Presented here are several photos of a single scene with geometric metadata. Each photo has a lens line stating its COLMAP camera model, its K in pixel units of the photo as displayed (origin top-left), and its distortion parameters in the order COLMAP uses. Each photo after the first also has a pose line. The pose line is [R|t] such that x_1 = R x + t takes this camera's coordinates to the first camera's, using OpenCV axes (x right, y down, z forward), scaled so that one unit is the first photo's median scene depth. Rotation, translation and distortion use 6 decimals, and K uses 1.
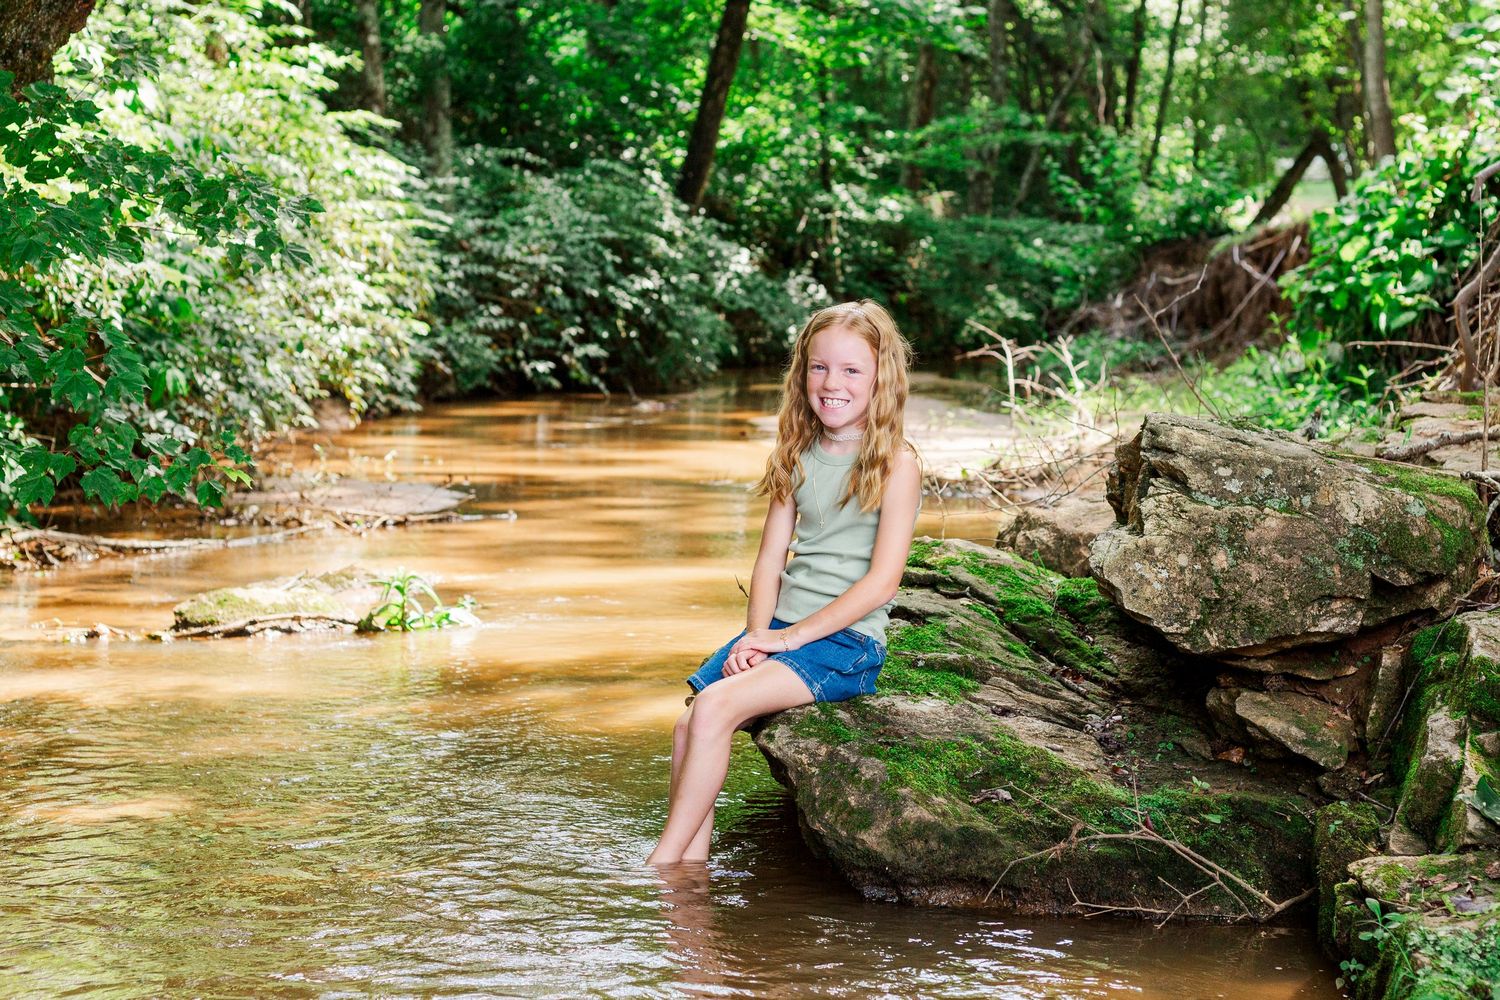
lens RADIAL K [[2743.6, 0, 792.4], [0, 2743.6, 395.9], [0, 0, 1]] dist [0.007739, -0.061695]
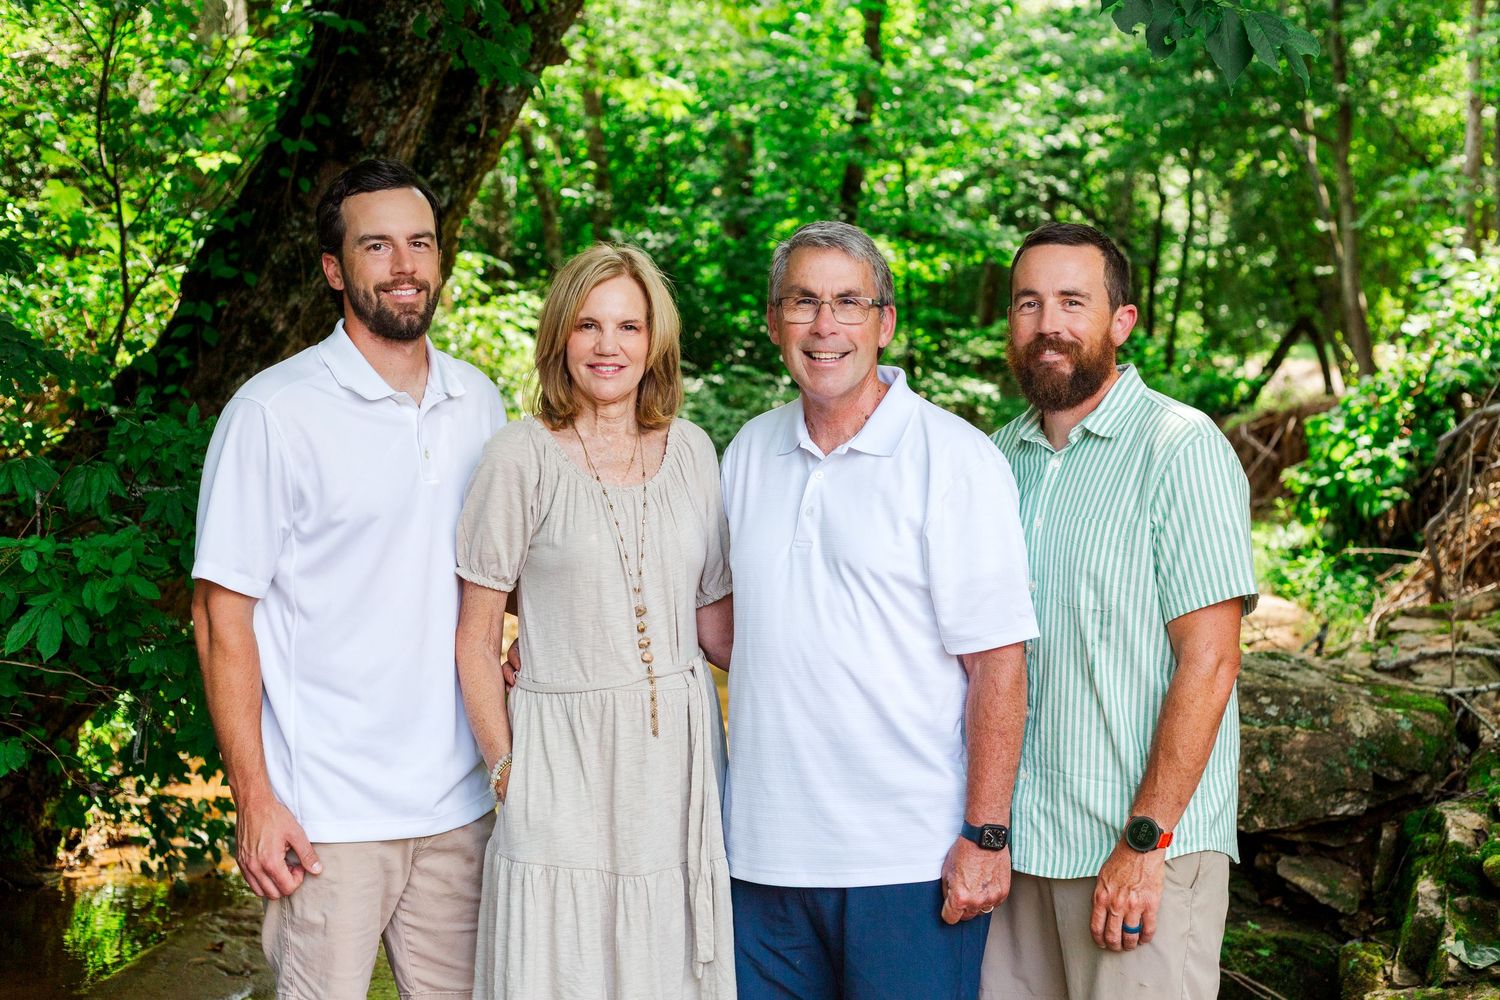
lens RADIAL K [[2209.2, 0, 803.0], [0, 2209.2, 504.6], [0, 0, 1]] dist [-0.015954, 0.099337]
pose [[0.999213, -0.018813, -0.034929, -0.031002], [0.018449, 0.999772, -0.010711, -0.054948], [0.035123, 0.010058, 0.999332, -0.111194]]
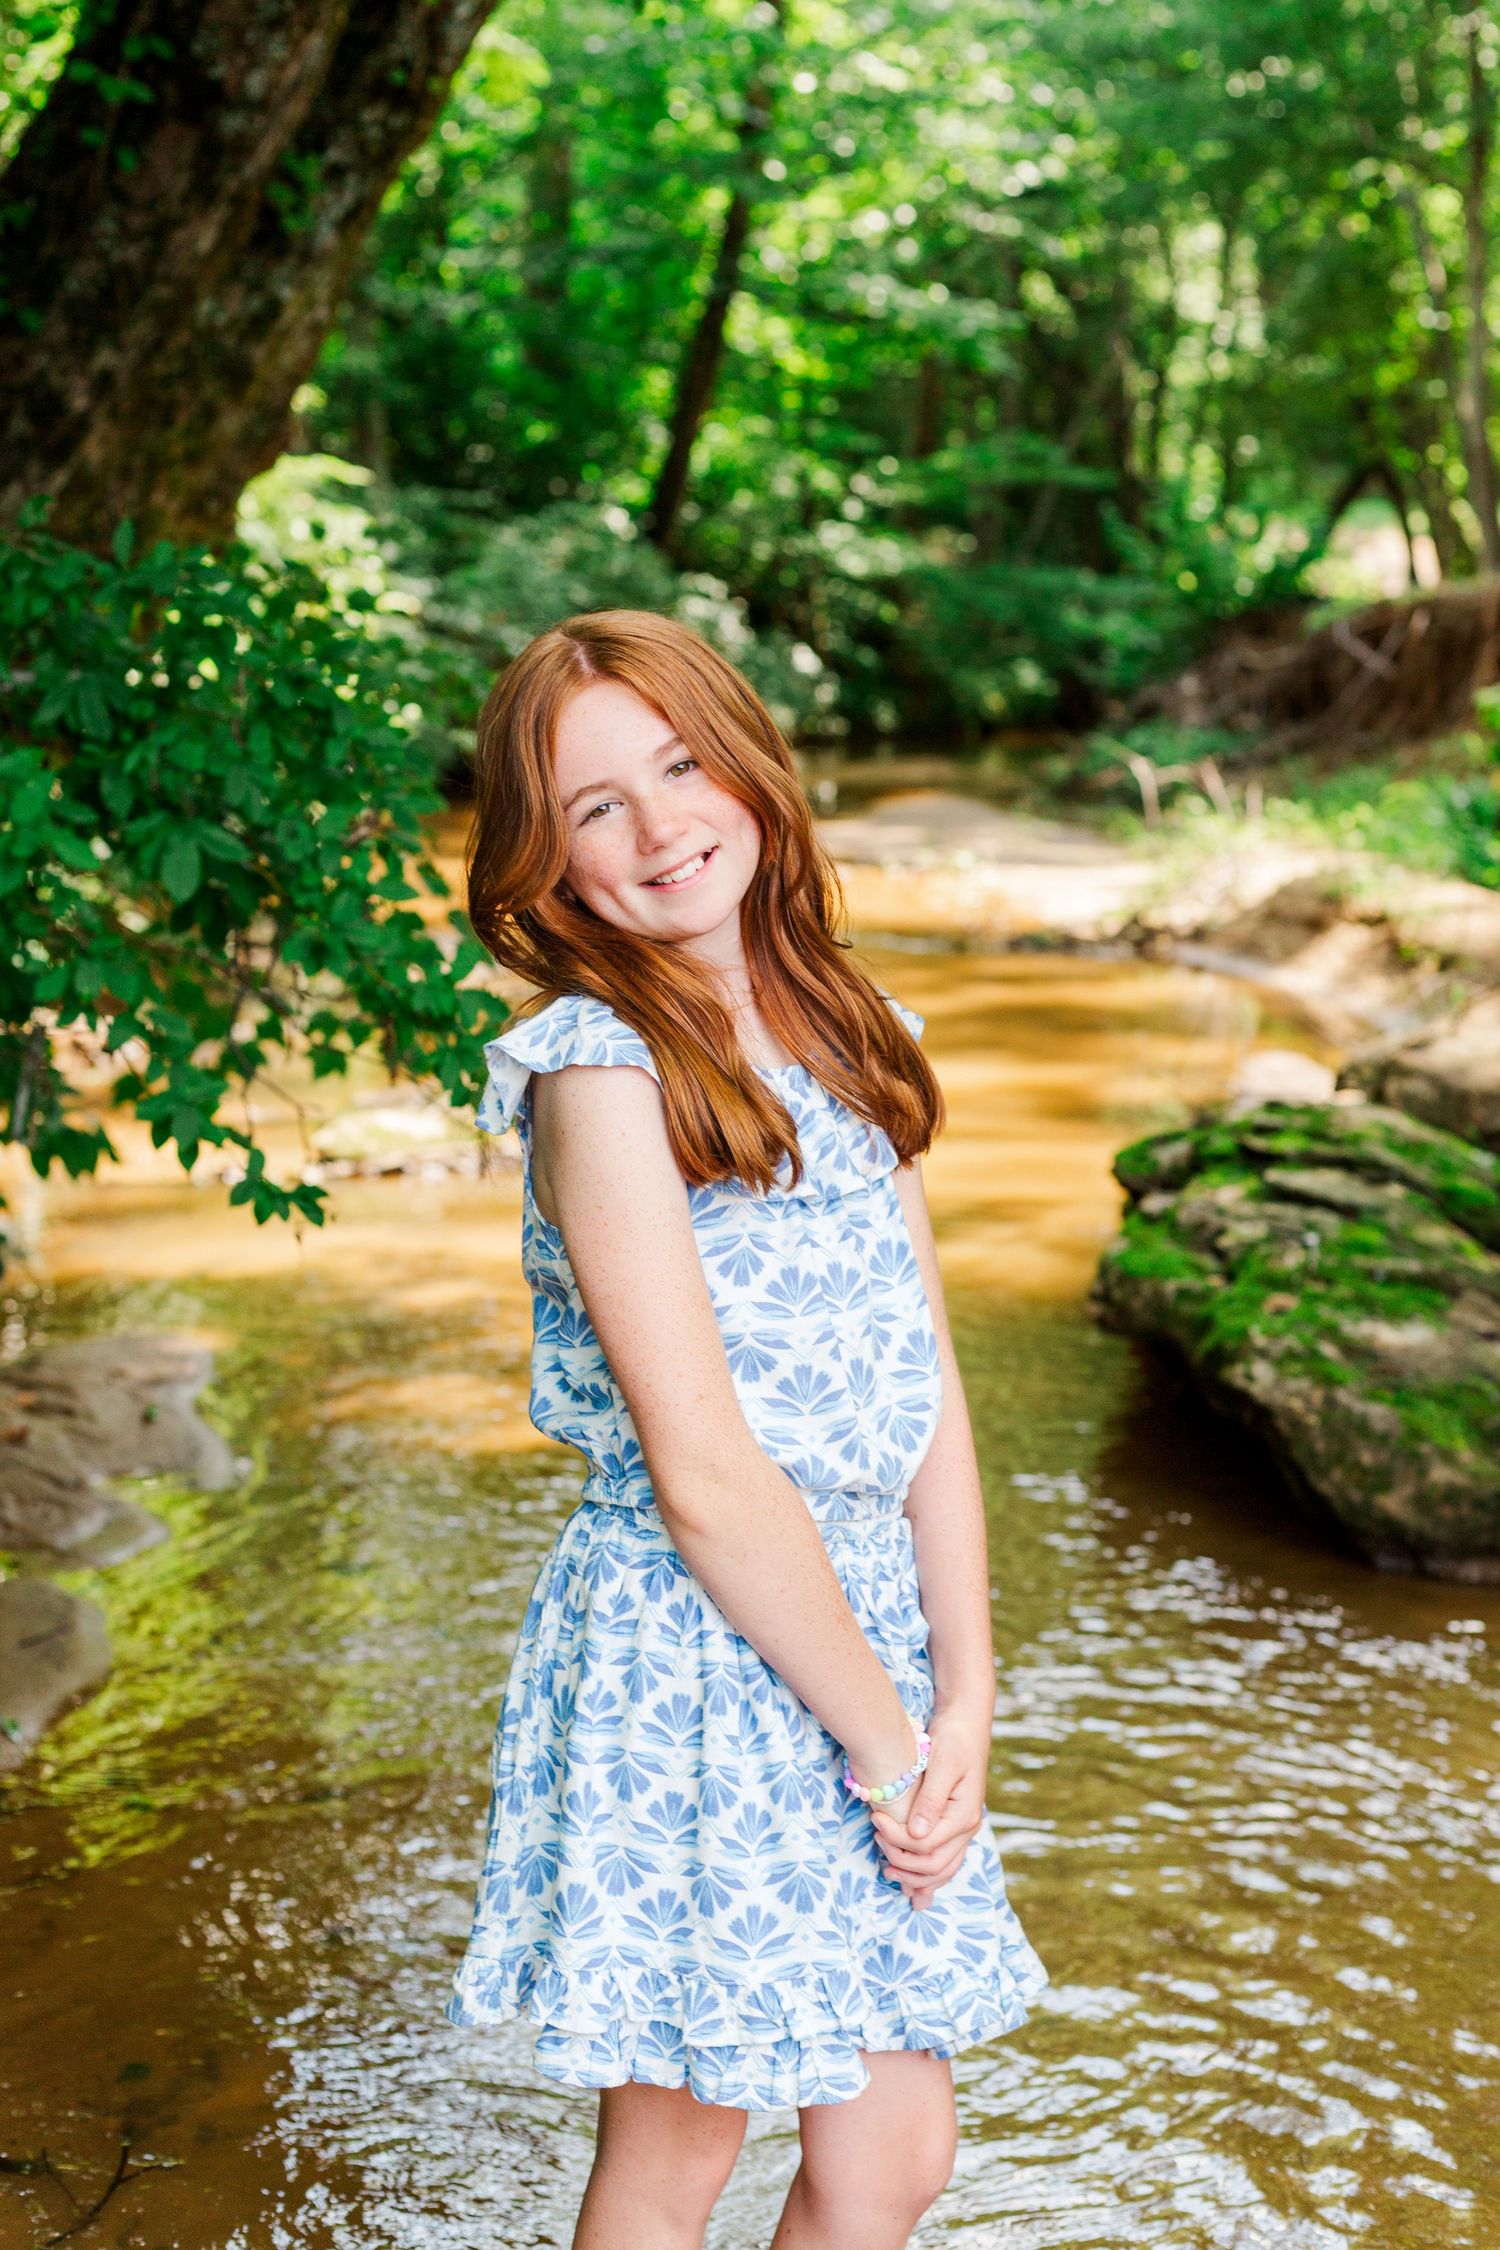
lens RADIAL K [[3313.8, 0, 819.2], [0, 3313.8, 1065.7], [0, 0, 1]] dist [-0.015954, 0.099337]
pose [[0.999398, 0.004561, 0.034385, -0.152316], [-0.007689, 0.995784, 0.091407, -0.056385], [-0.033823, -0.091616, 0.995220, -0.013671]]
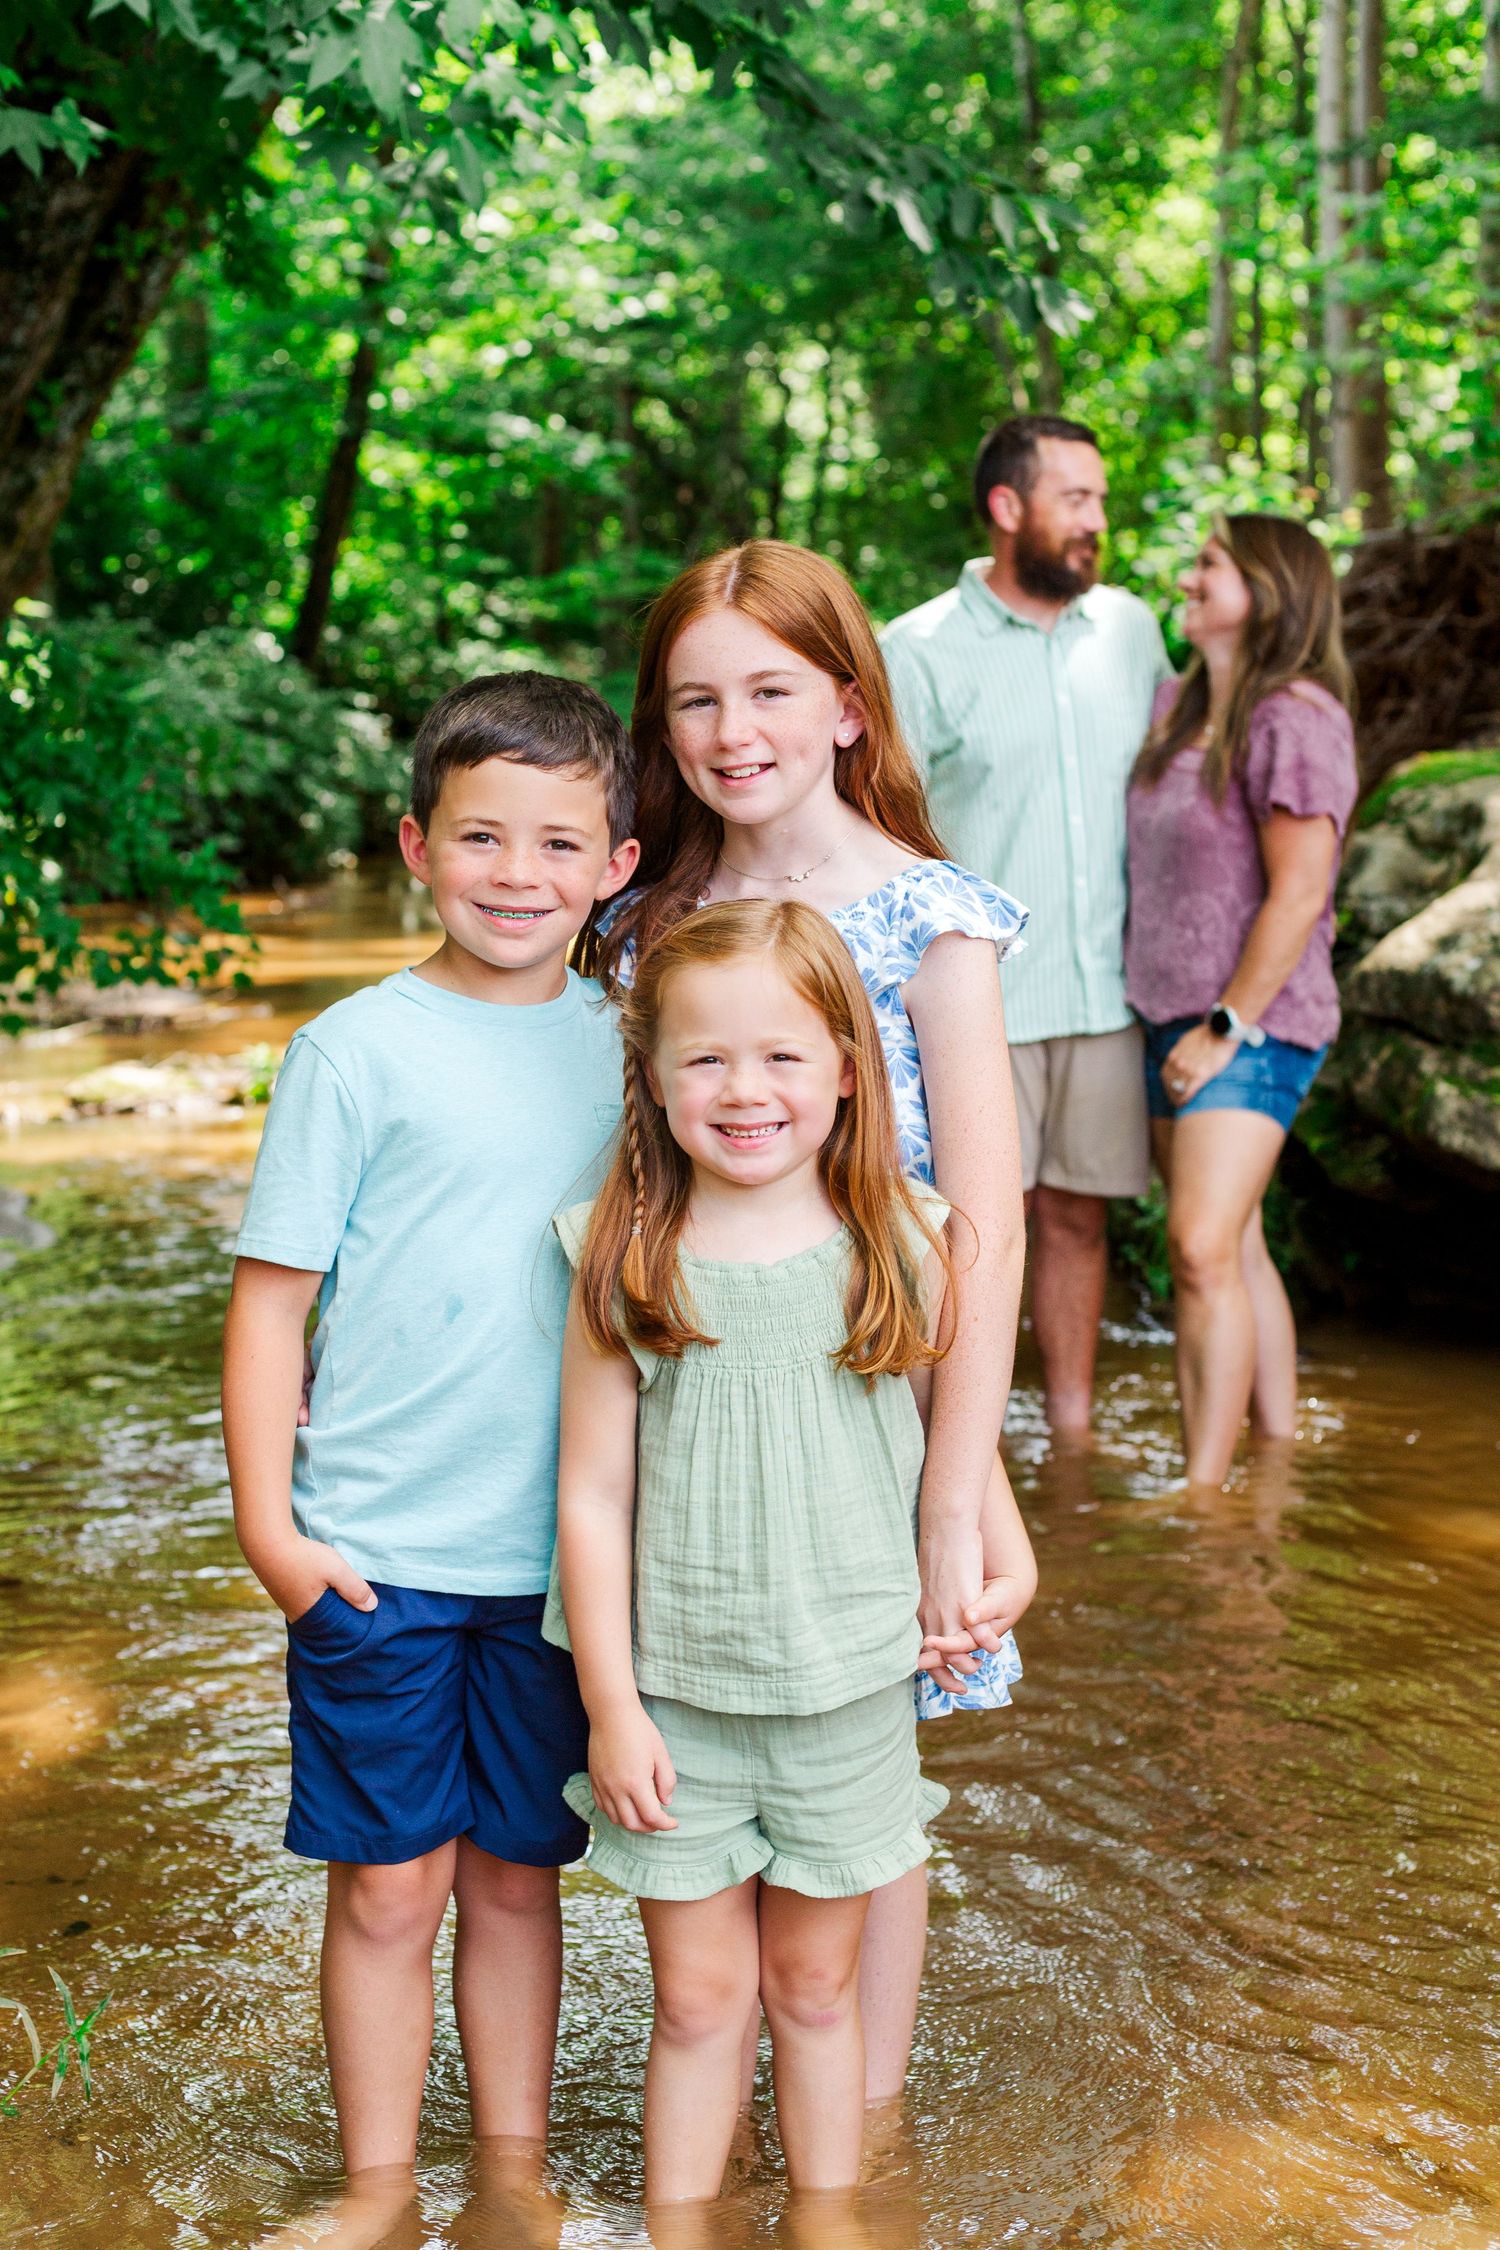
lens RADIAL K [[3270.3, 0, 747.7], [0, 3270.3, 1120.5], [0, 0, 1]] dist [0.001153, -0.065819]
pose [[0.992631, -0.042532, 0.113466, -0.145028], [0.034000, 0.996520, 0.076098, -0.005711], [-0.116307, -0.071680, 0.990623, -0.531544]]
